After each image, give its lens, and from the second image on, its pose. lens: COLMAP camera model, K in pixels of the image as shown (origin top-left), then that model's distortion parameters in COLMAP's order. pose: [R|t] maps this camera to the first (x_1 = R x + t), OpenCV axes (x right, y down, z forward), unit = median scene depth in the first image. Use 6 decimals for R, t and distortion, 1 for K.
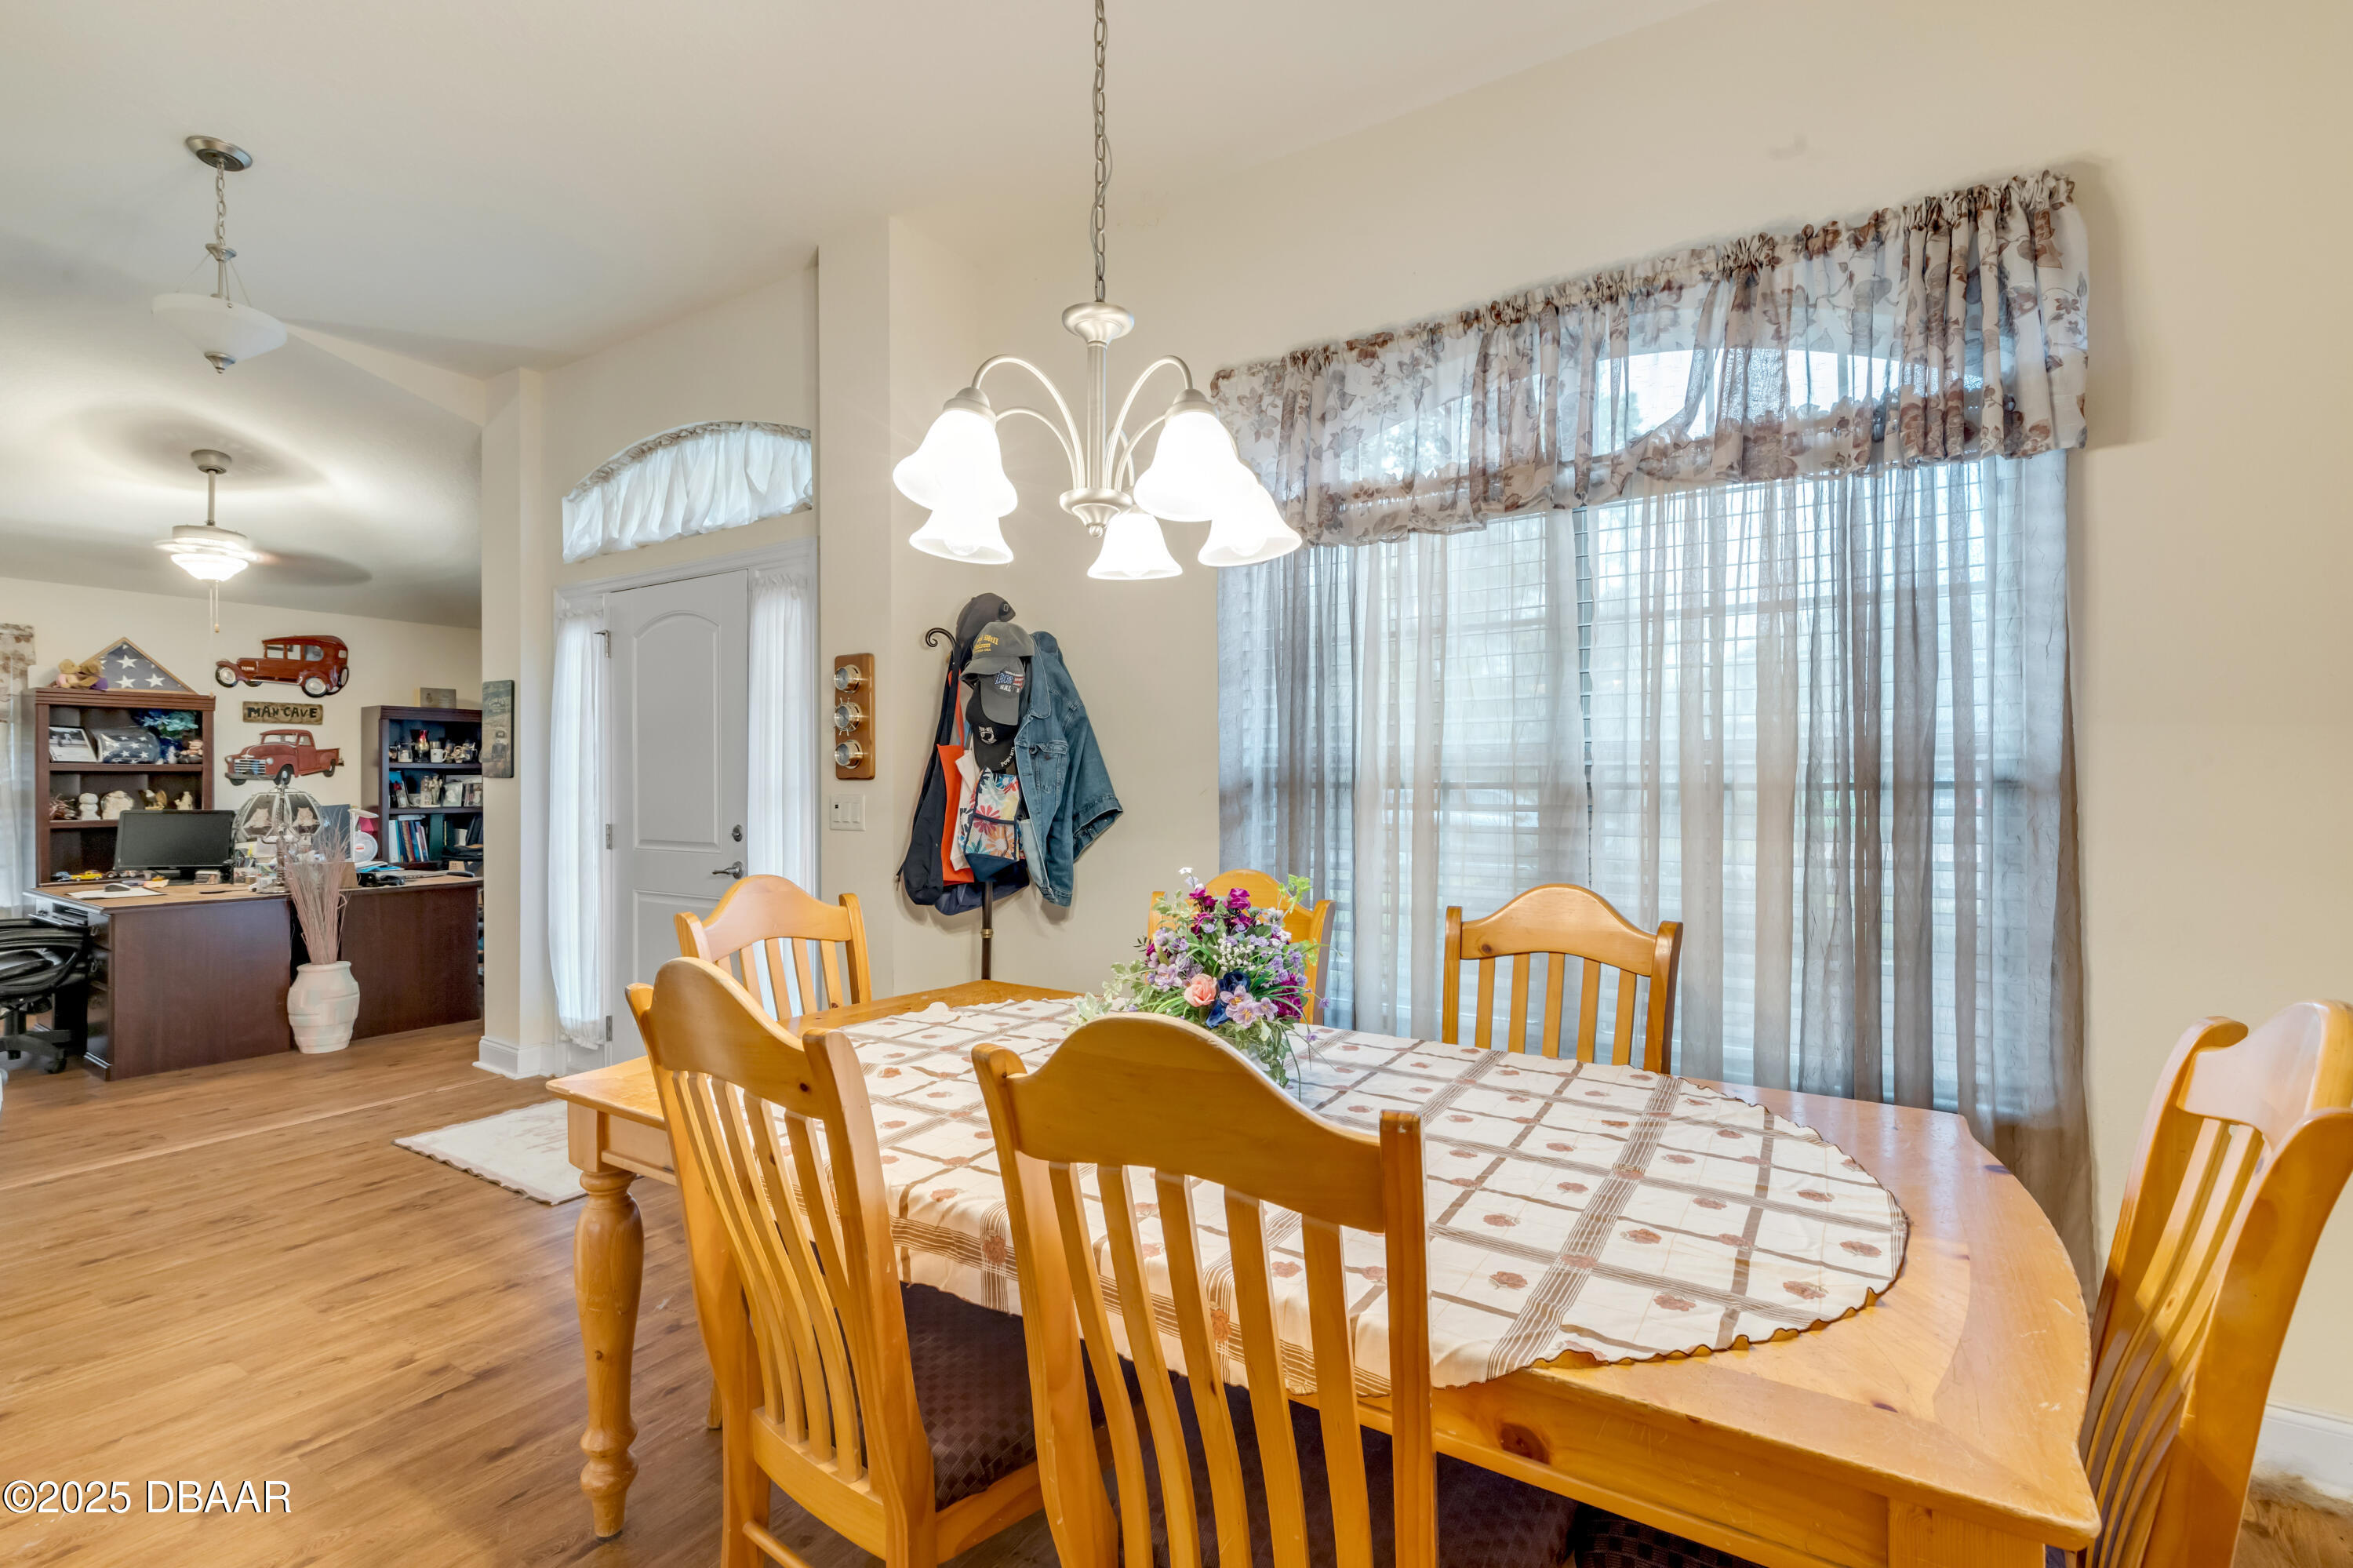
lens RADIAL K [[1073.0, 0, 1170.3], [0, 1073.0, 790.7], [0, 0, 1]] dist [0.003413, -0.000729]
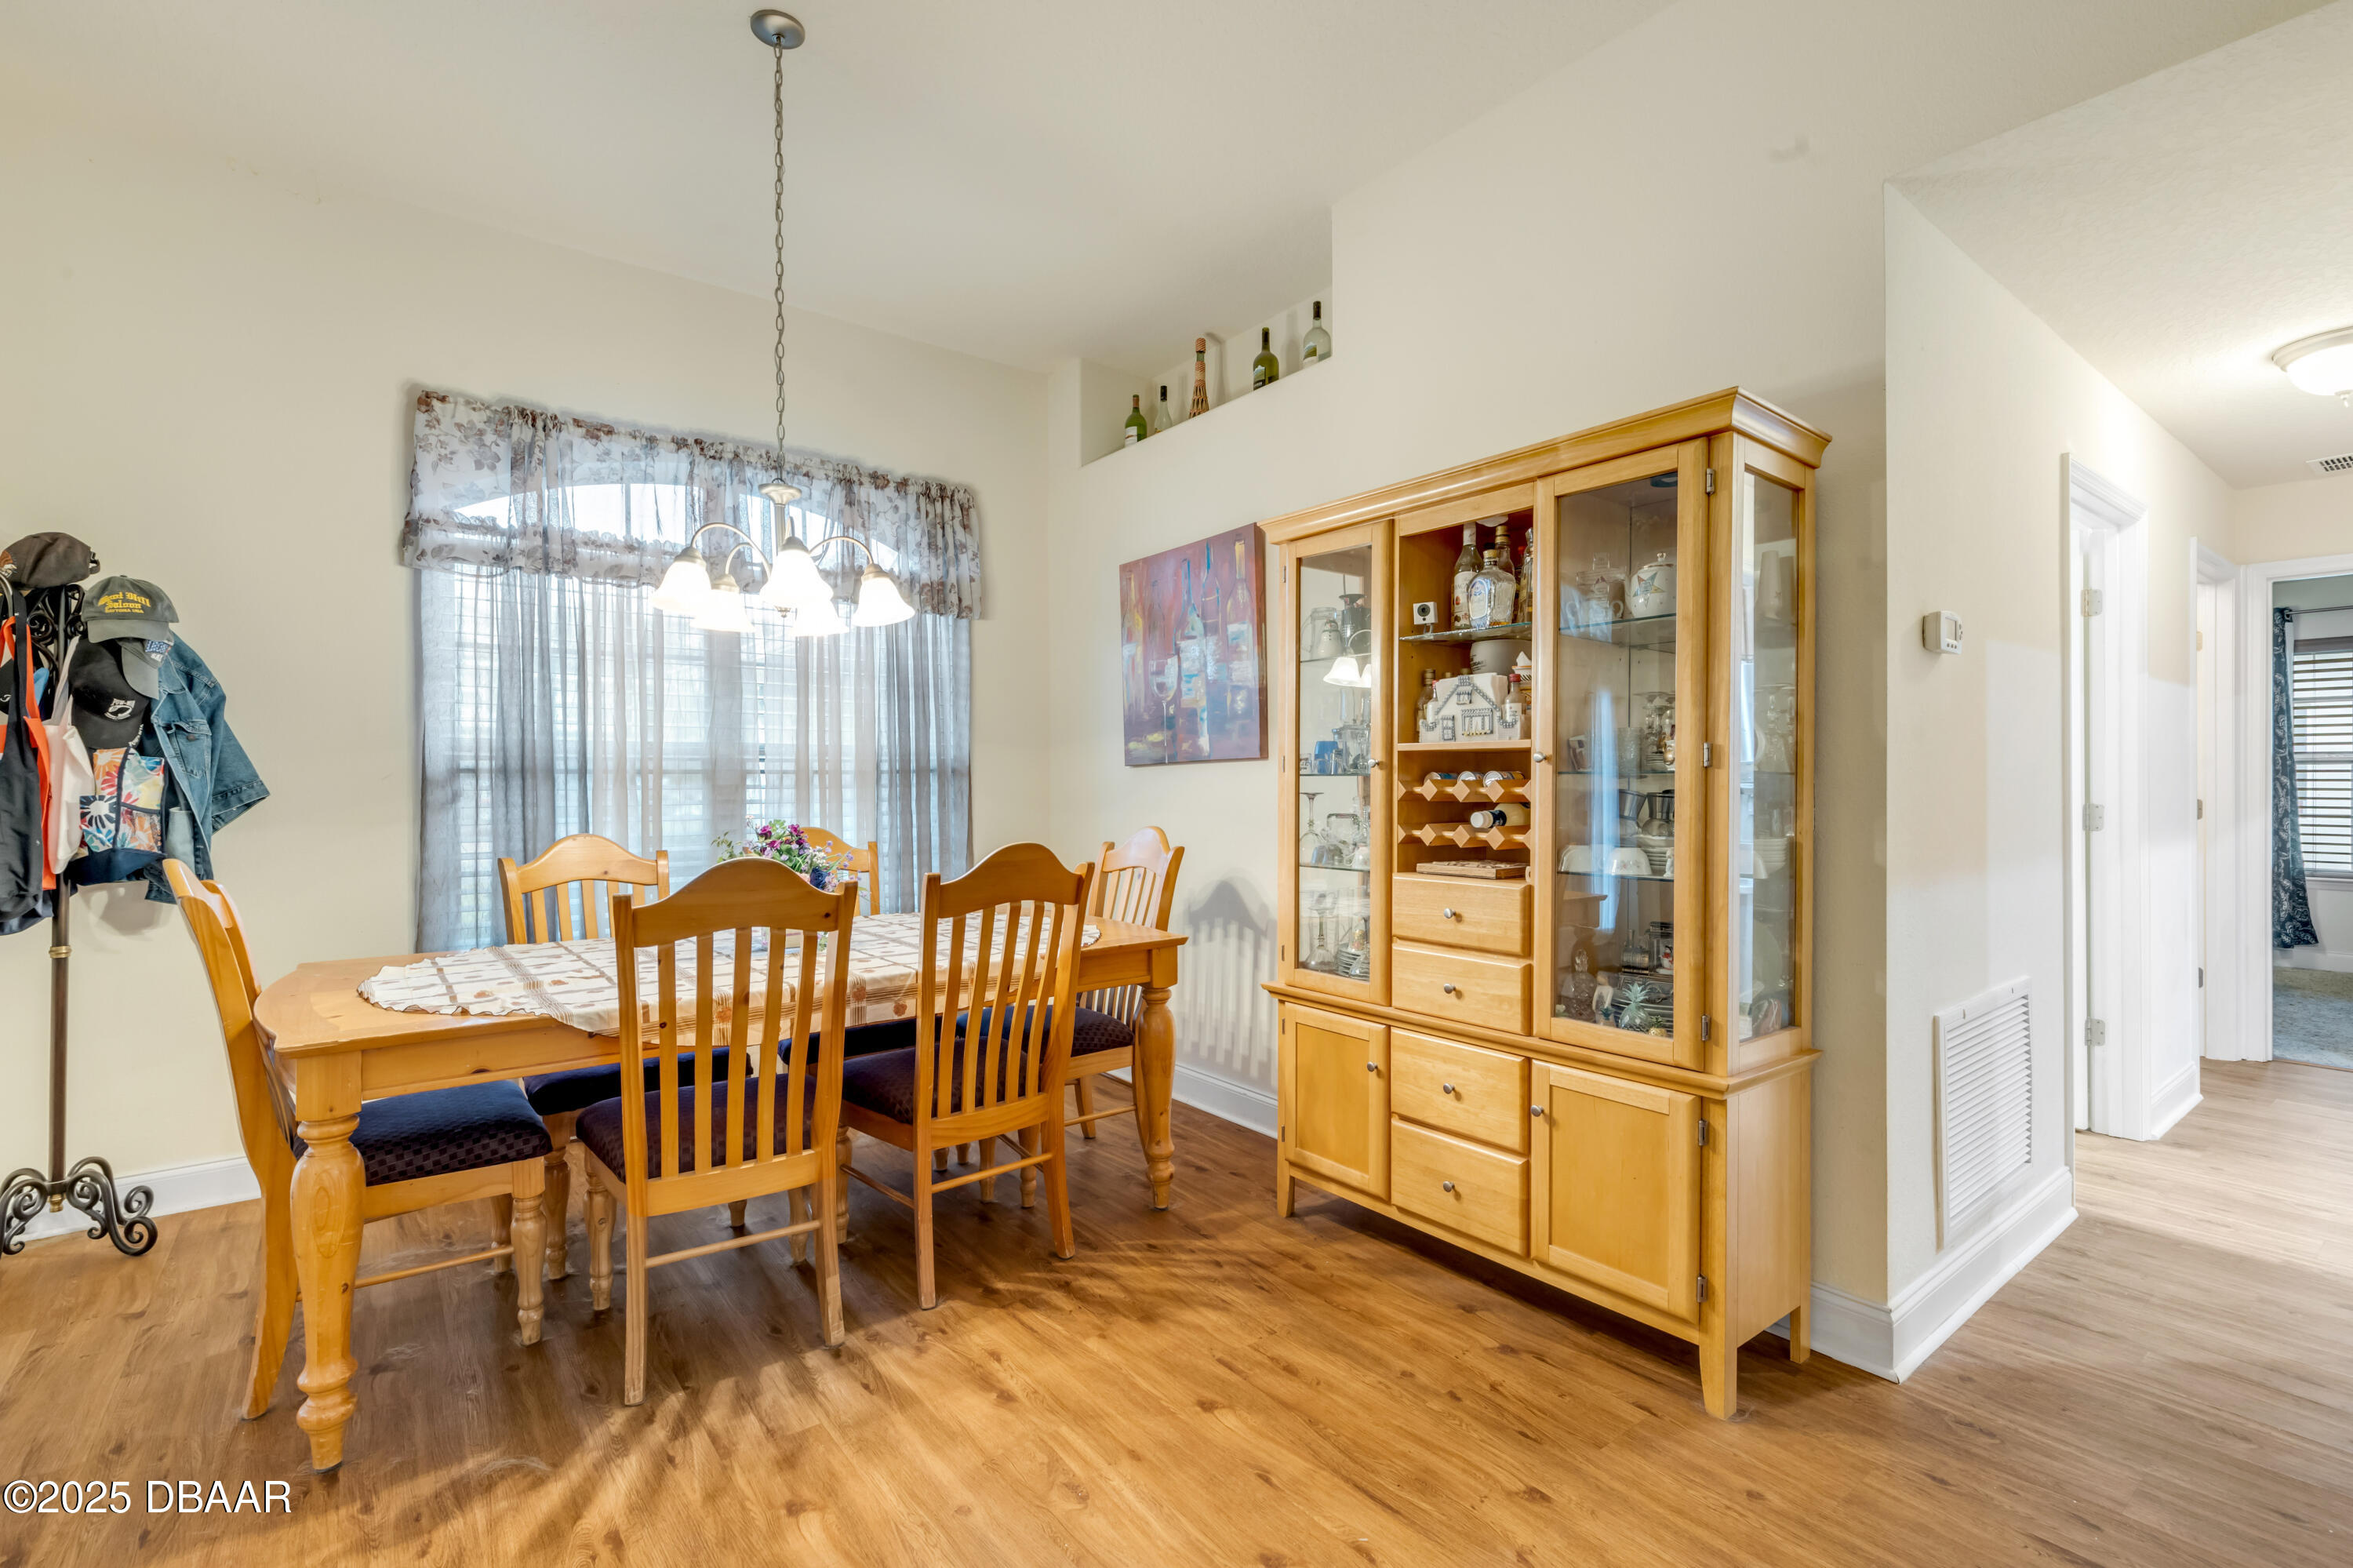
lens RADIAL K [[1073.0, 0, 1176.9], [0, 1073.0, 775.9], [0, 0, 1]] dist [0.003413, -0.000729]
pose [[0.320141, 0.000094, 0.947370, -0.977253], [0.007197, 0.999971, -0.002531, 0.011363], [-0.947343, 0.007628, 0.320131, -0.084422]]
